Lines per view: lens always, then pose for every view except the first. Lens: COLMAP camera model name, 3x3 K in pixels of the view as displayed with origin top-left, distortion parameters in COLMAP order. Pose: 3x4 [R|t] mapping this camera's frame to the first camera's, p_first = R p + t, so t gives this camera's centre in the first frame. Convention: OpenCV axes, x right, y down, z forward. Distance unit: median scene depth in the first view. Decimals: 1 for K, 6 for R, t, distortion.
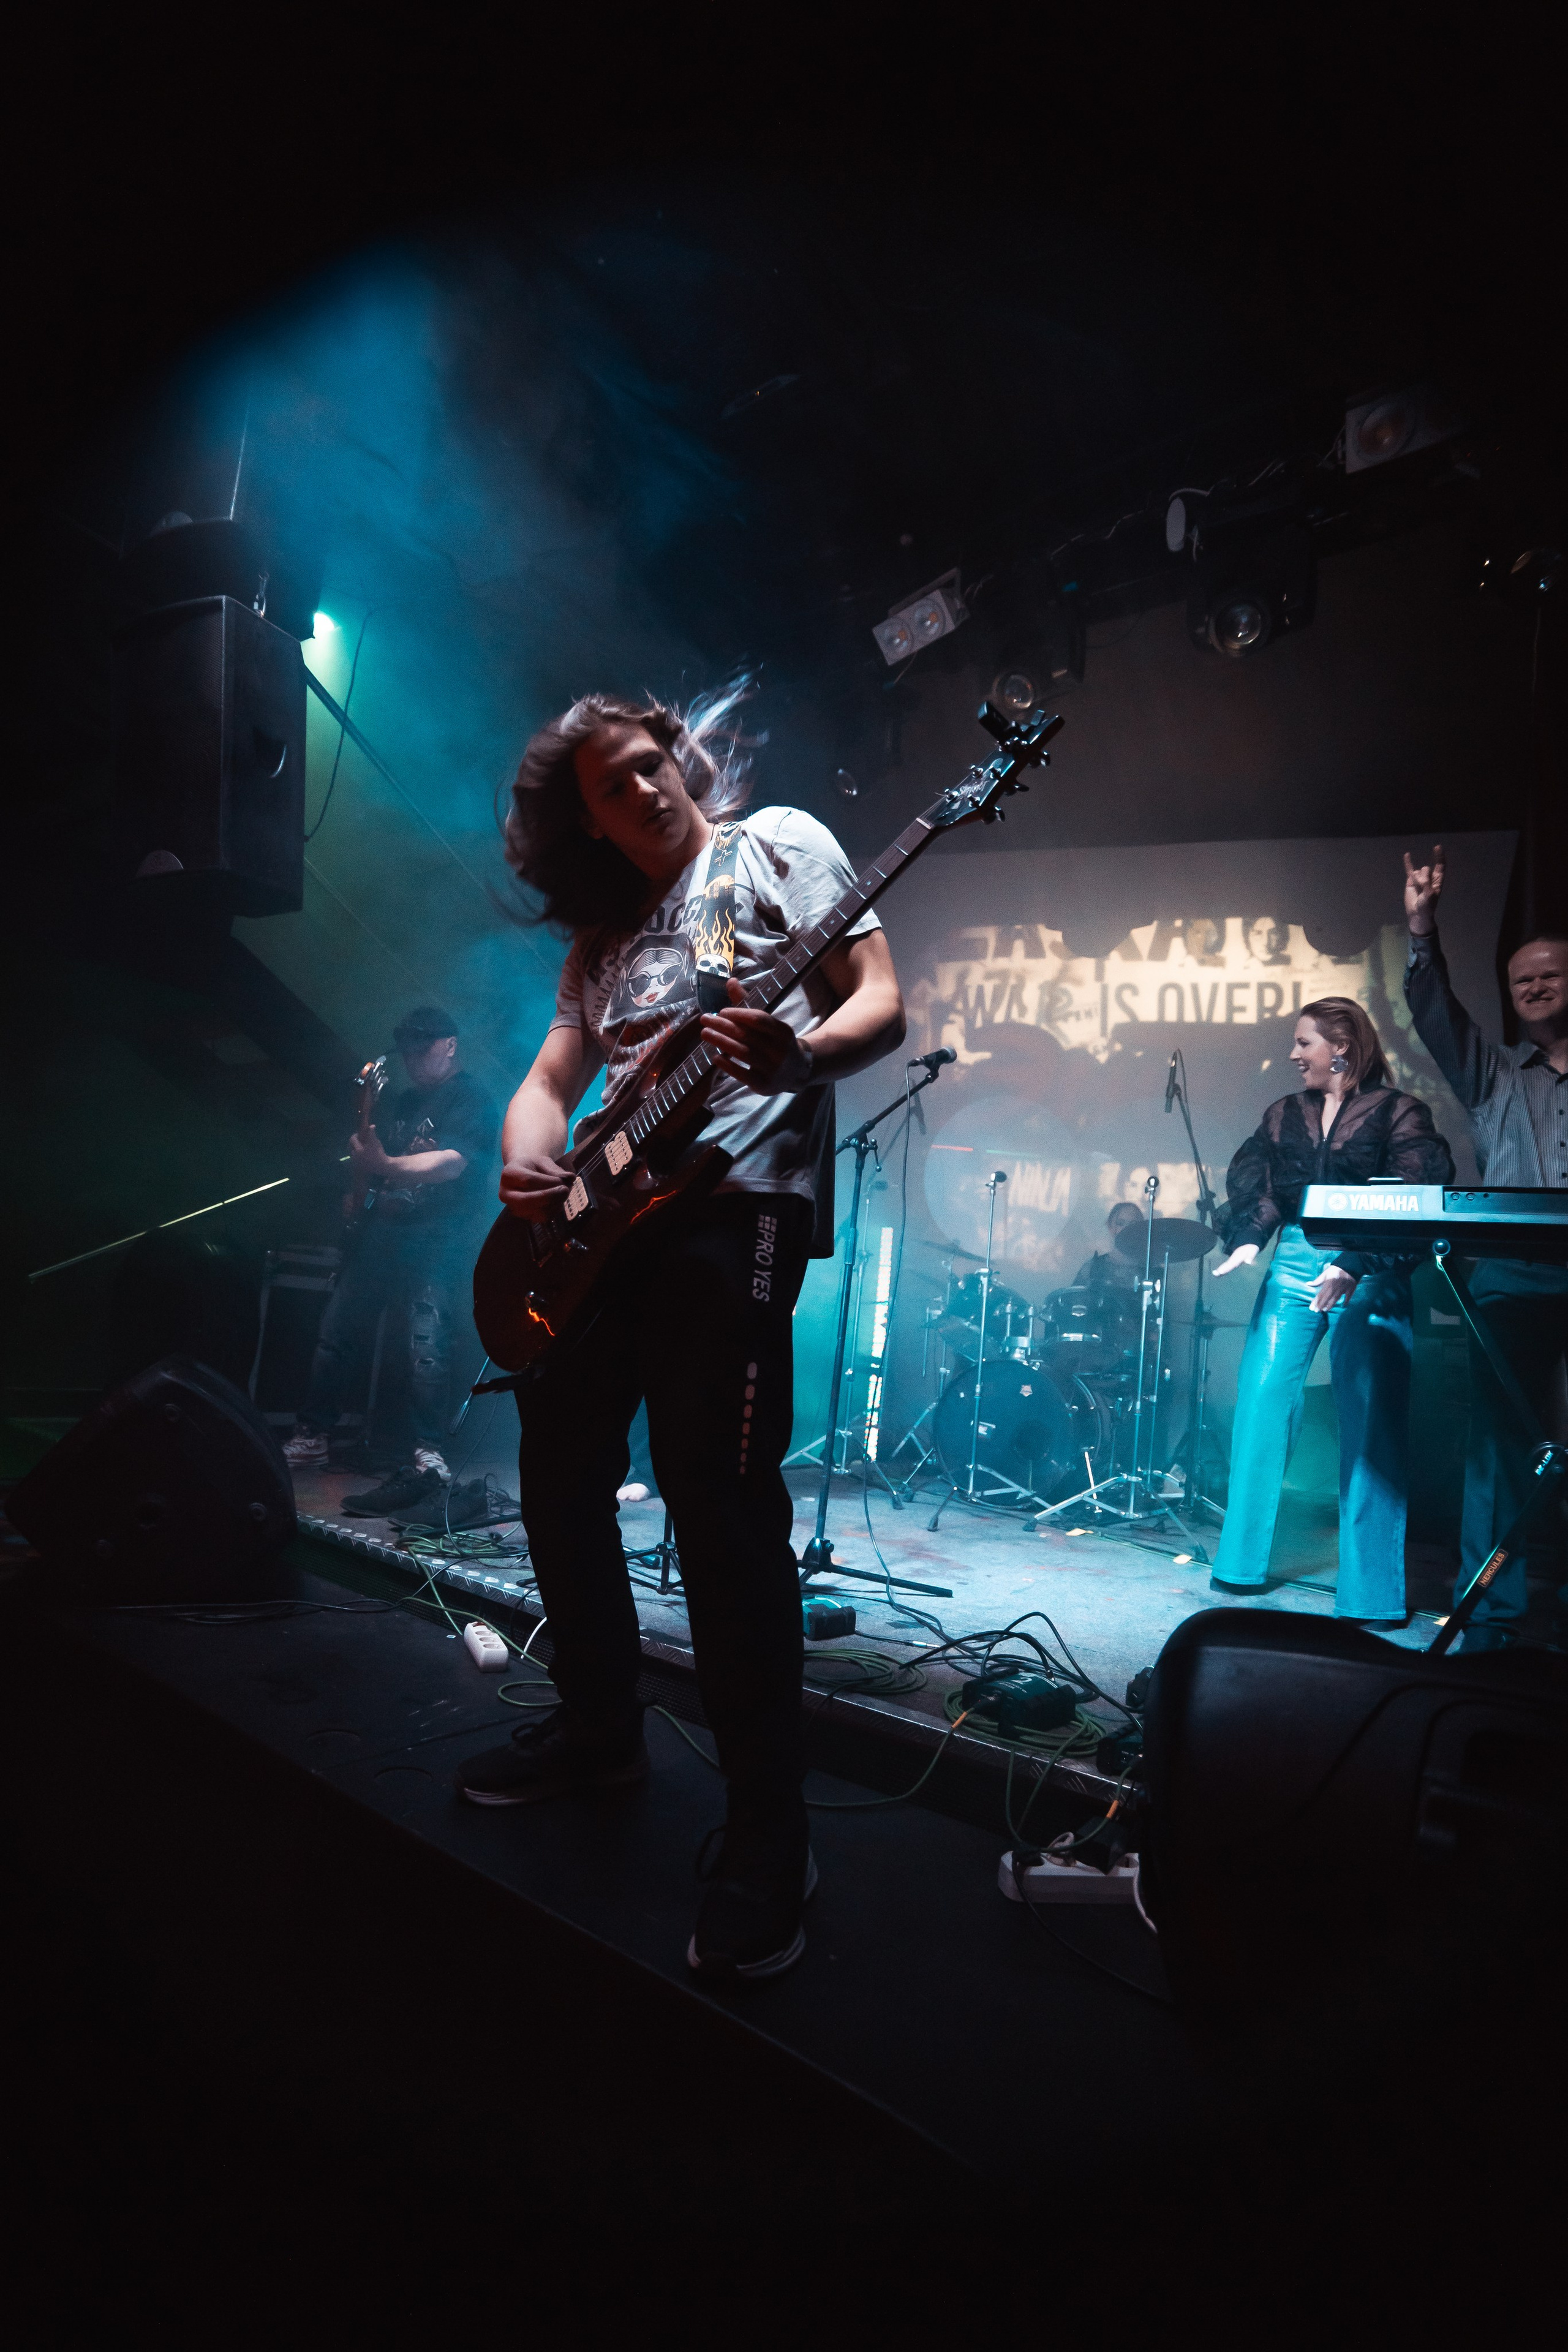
lens RADIAL K [[1127.8, 0, 792.3], [0, 1127.8, 1174.8], [0, 0, 1]] dist [-0.142841, 0.110330]
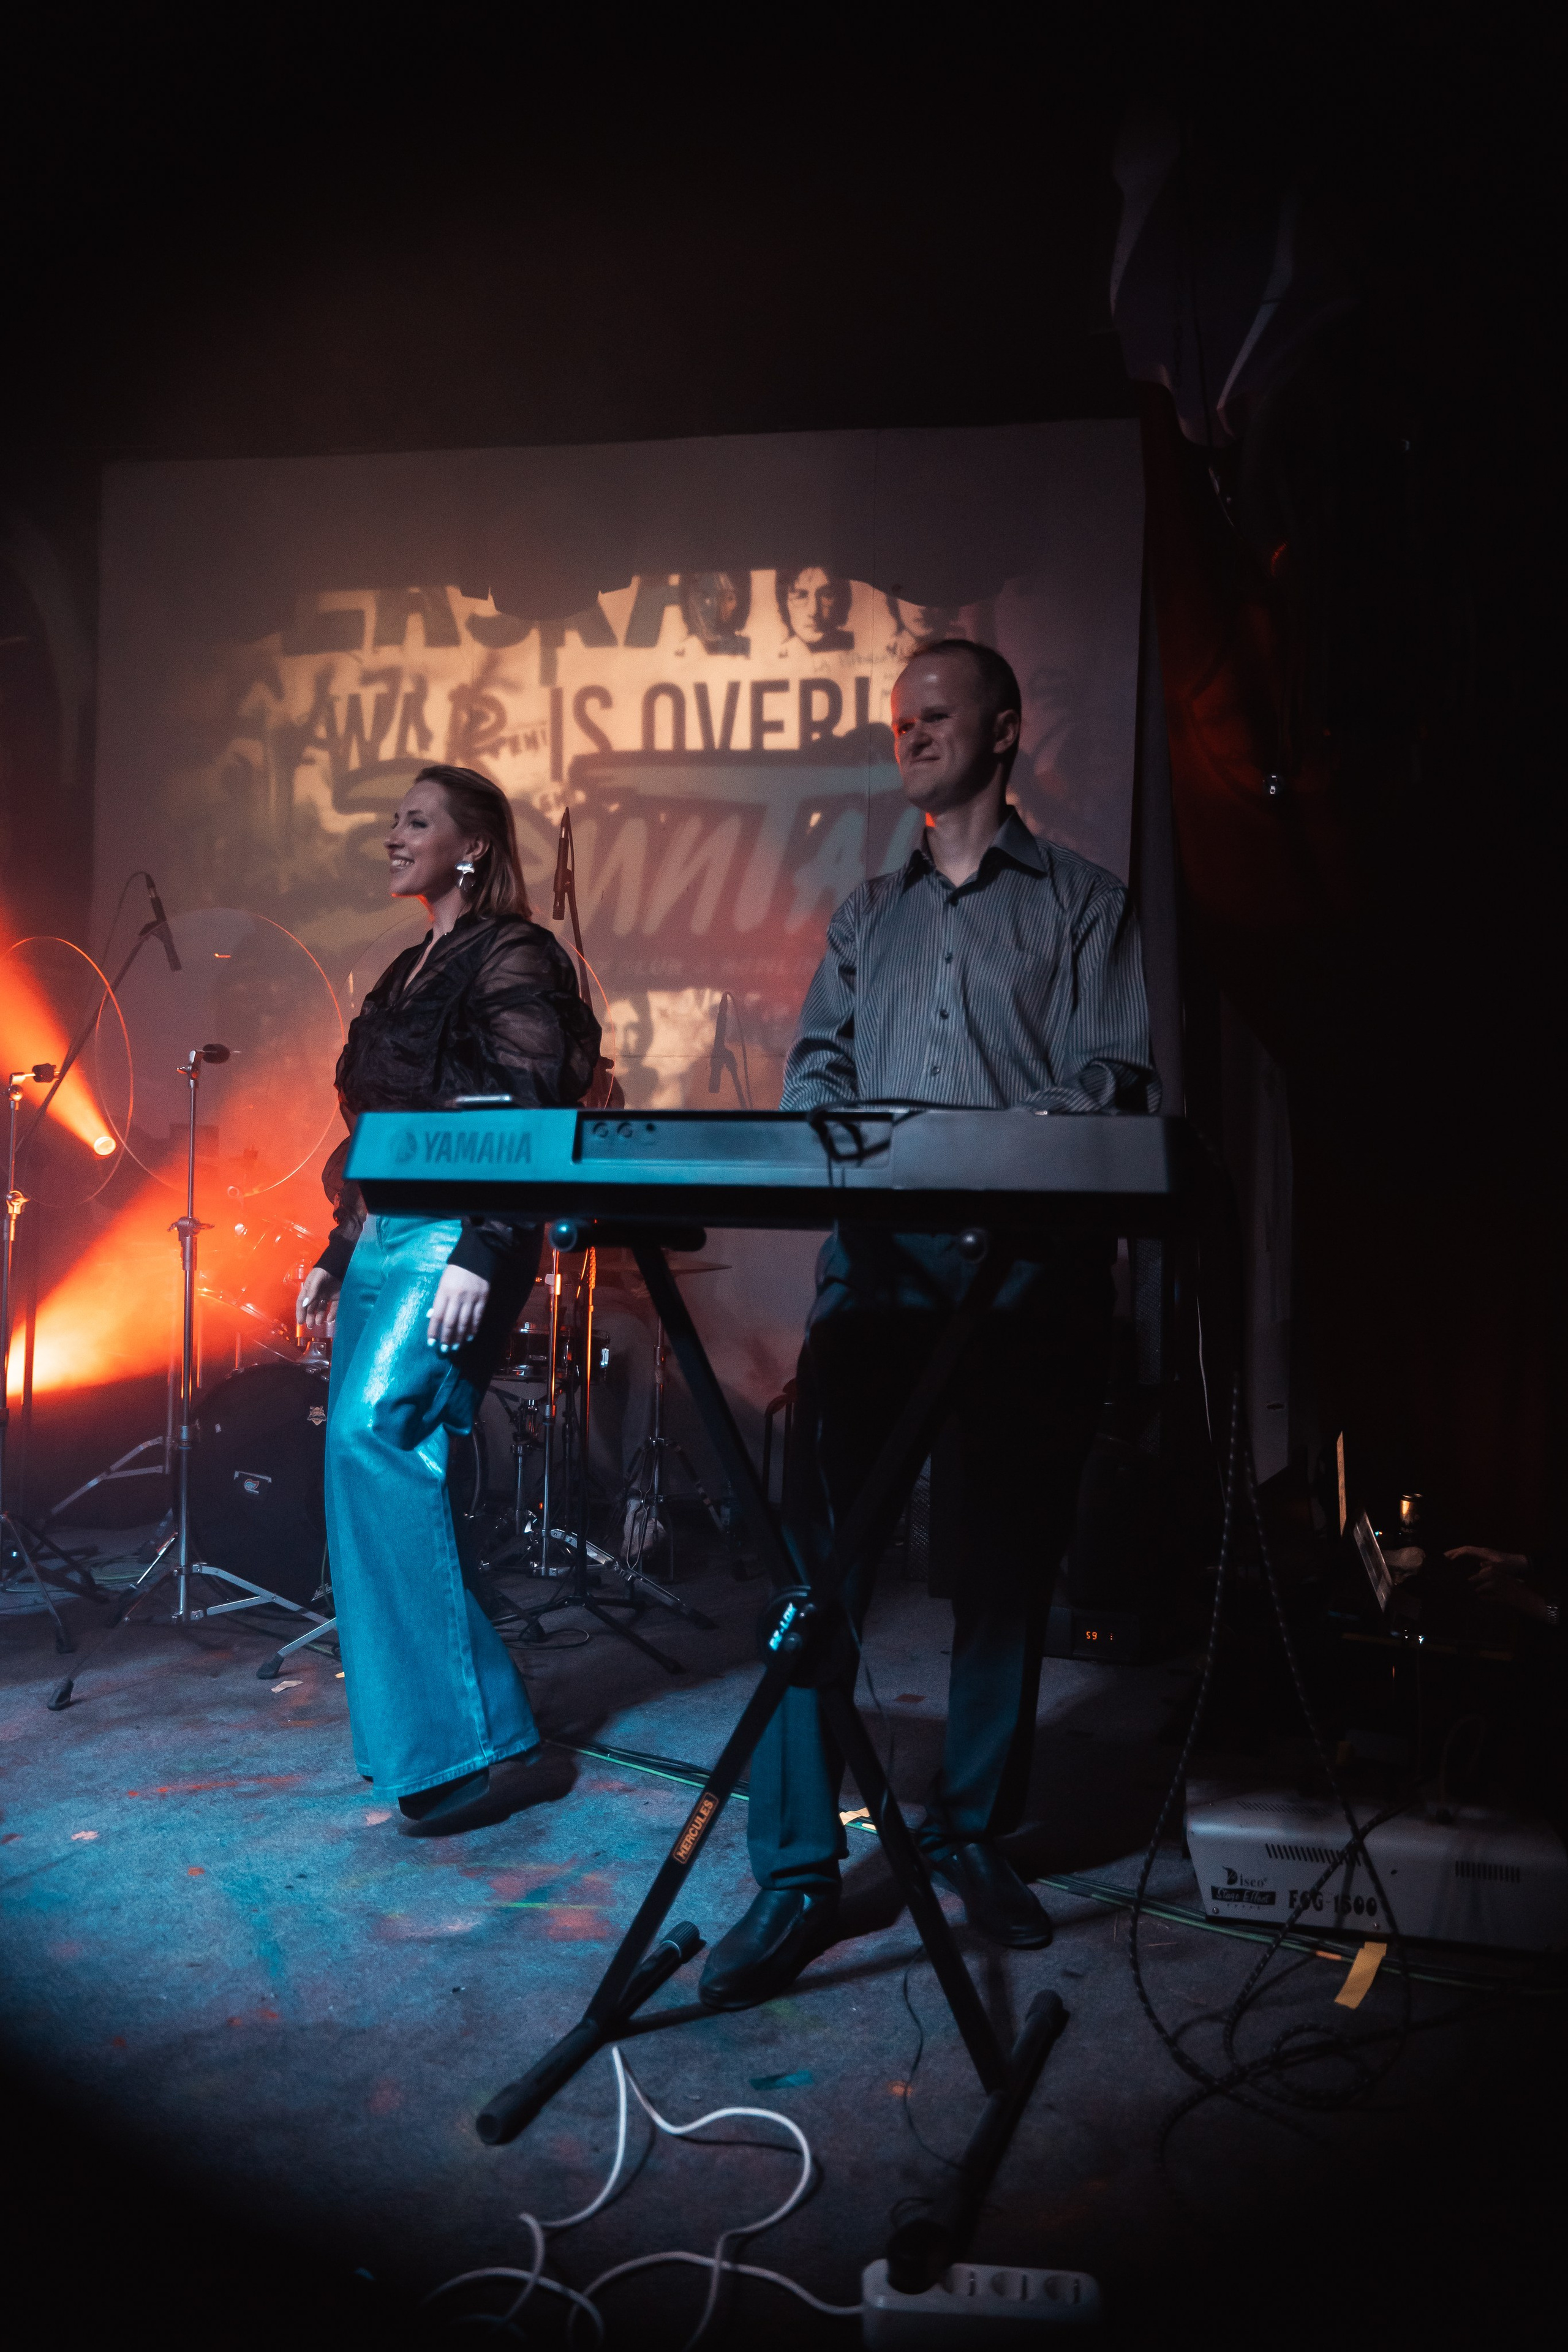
lens RADIAL K [[1678.9, 0, 788.8], [0, 1678.9, 1173.3], [0, 0, 1]] dist [-0.025865, 0.000671]
pose [[0.974564, -0.071667, 0.212341, 0.389108], [0.046268, 0.991419, 0.122263, -0.038333], [-0.219282, -0.109328, 0.969517, 0.162081]]
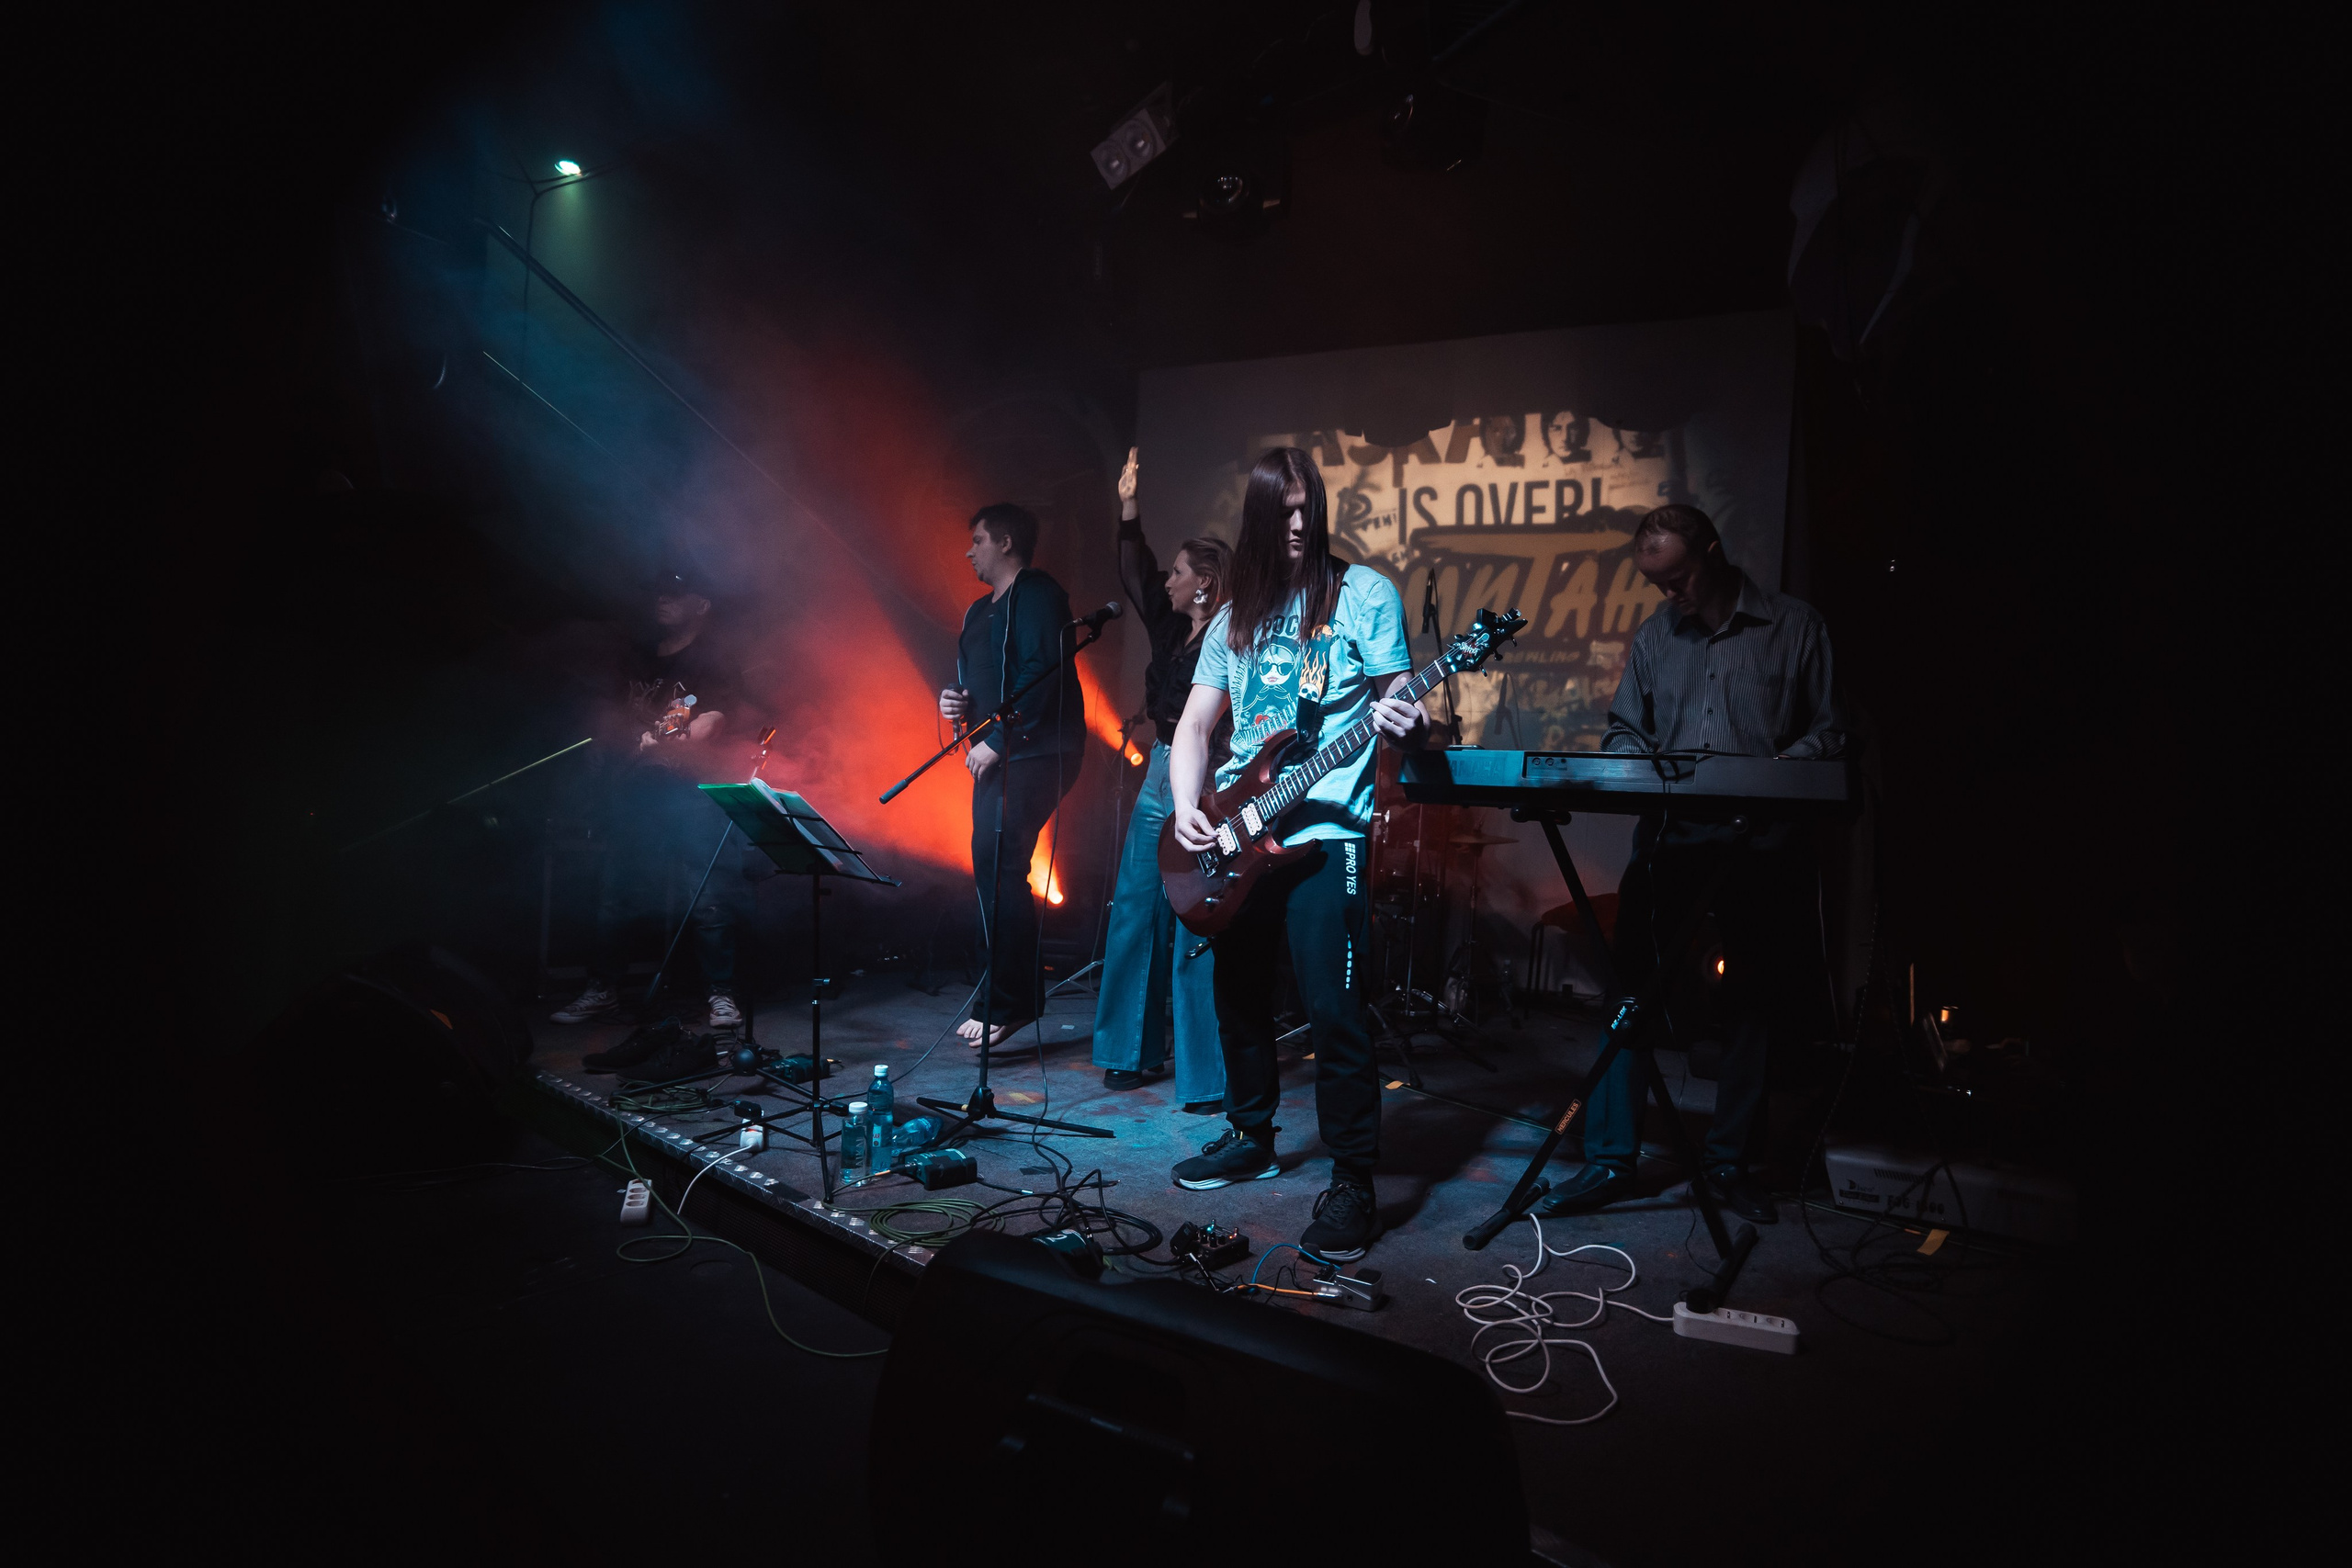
lens RADIAL K [[1139.2, 0, 1176.0], [0, 1139.2, 784.0], [0, 0, 1]] dist [-0.139869, 0.103378]
pose [[0.997682, -0.044372, -0.051589, 0.243697], [0.049881, 0.992575, 0.110937, -0.067415], [0.046283, -0.113253, 0.992488, -0.036970]]
